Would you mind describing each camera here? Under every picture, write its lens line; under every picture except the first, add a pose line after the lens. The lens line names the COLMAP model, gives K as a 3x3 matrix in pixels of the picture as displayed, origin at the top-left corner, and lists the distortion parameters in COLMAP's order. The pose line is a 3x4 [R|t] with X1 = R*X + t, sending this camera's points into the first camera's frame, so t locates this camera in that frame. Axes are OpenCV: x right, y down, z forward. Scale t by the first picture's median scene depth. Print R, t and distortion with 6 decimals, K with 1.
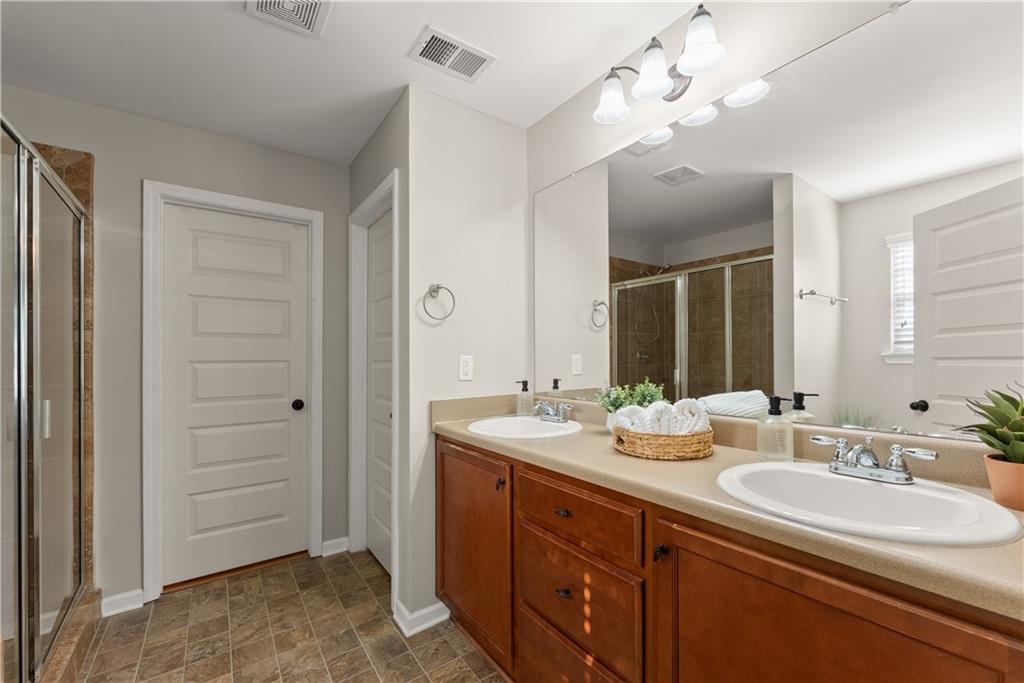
lens RADIAL K [[424.1, 0, 513.3], [0, 424.1, 363.9], [0, 0, 1]] dist [-0.000180, -0.000138]
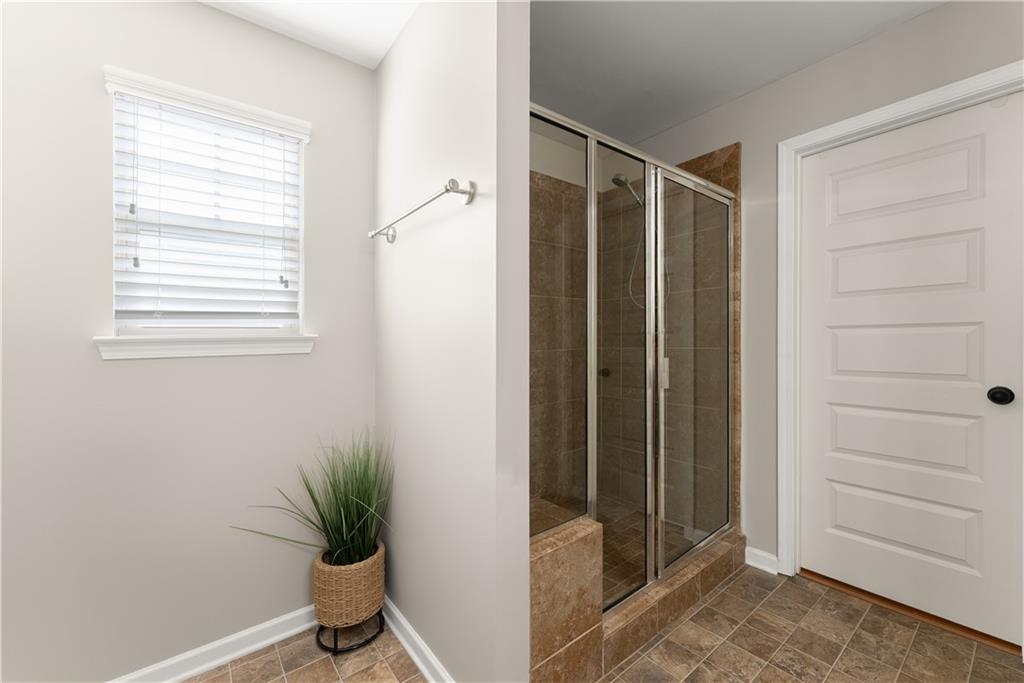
lens RADIAL K [[412.9, 0, 500.7], [0, 412.9, 335.4], [0, 0, 1]] dist [0.000019, -0.000250]
pose [[0.033898, -0.000433, -0.999425, 0.069137], [0.000131, 1.000000, -0.000429, 0.013326], [0.999425, -0.000116, 0.033898, 0.329349]]
